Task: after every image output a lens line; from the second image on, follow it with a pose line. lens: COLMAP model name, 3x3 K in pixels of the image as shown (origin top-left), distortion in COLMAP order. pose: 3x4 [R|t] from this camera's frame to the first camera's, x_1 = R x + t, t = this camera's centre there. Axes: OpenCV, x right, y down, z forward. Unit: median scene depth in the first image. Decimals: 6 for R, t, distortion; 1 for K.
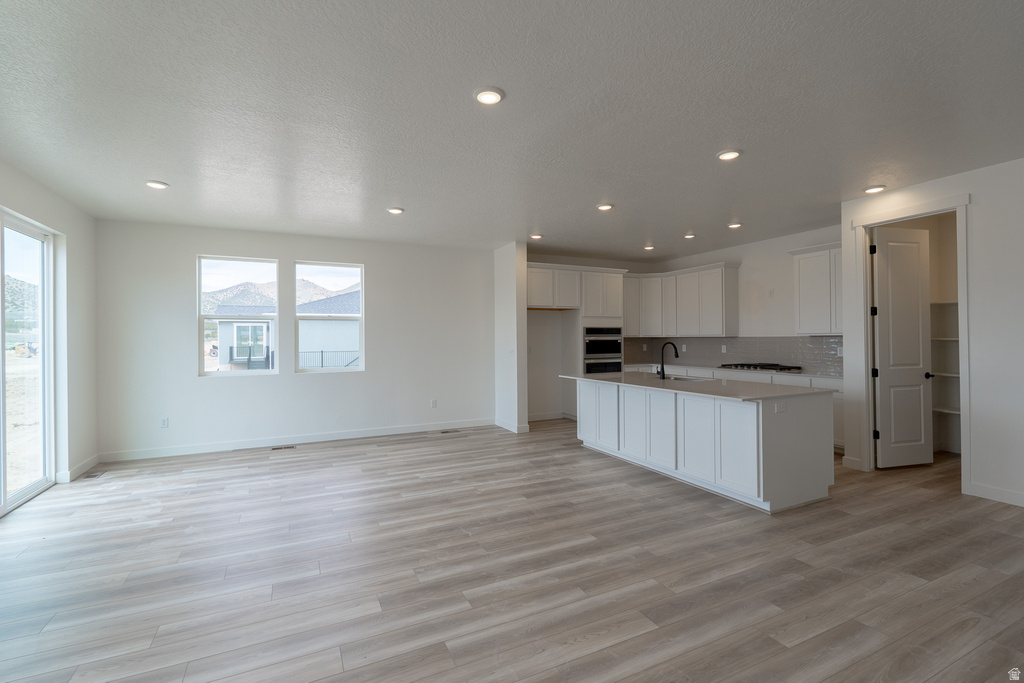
lens RADIAL K [[460.5, 0, 515.1], [0, 460.5, 335.7], [0, 0, 1]] dist [0.000388, -0.000175]
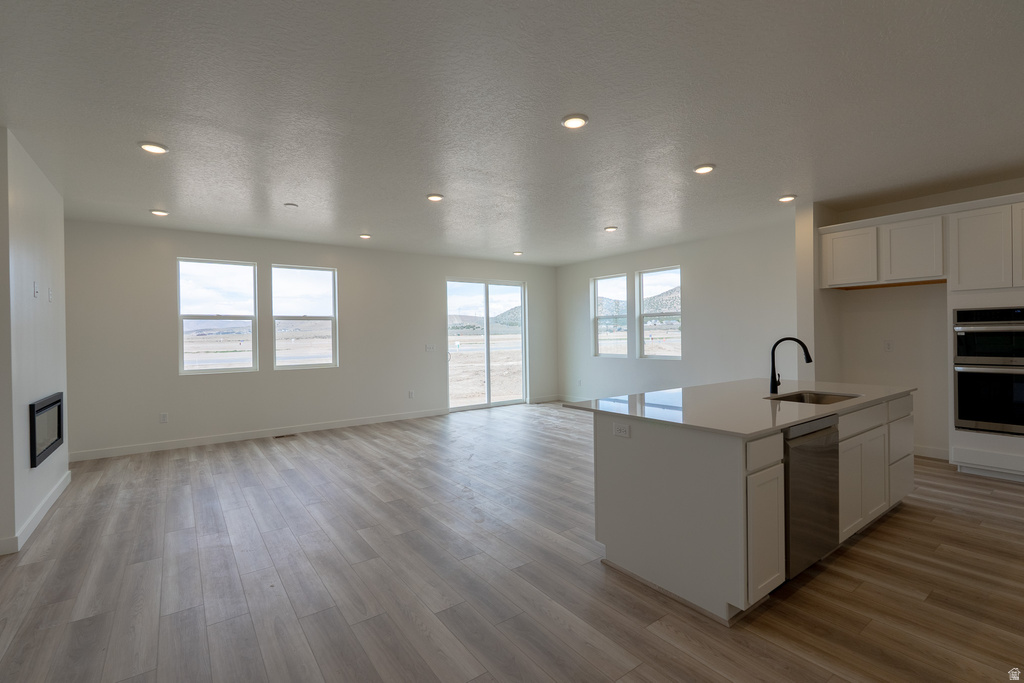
lens RADIAL K [[460.5, 0, 515.1], [0, 460.5, 335.7], [0, 0, 1]] dist [0.000388, -0.000175]
pose [[0.181224, 0.006792, -0.983418, 0.749869], [0.020385, 0.999735, 0.010661, -0.003492], [0.983231, -0.021979, 0.181037, 0.418744]]
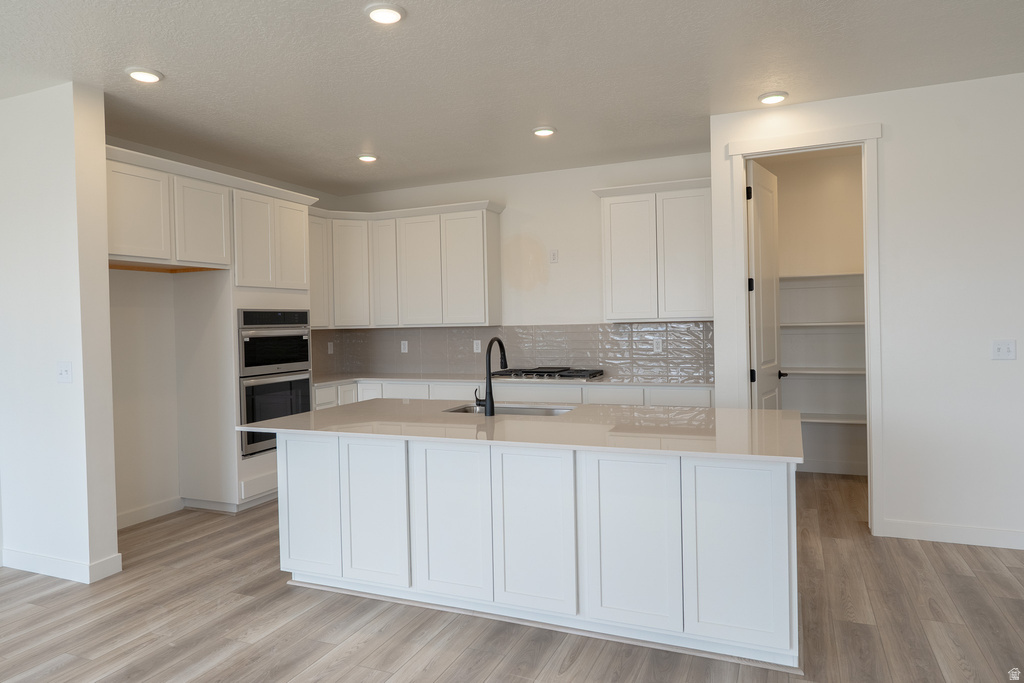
lens RADIAL K [[653.6, 0, 511.9], [0, 653.6, 332.8], [0, 0, 1]] dist [-0.002862, -0.001225]
pose [[0.759451, -0.018725, 0.650295, -0.084718], [0.012833, 0.999822, 0.013802, -0.000307], [-0.650438, -0.002137, 0.759556, 0.386422]]
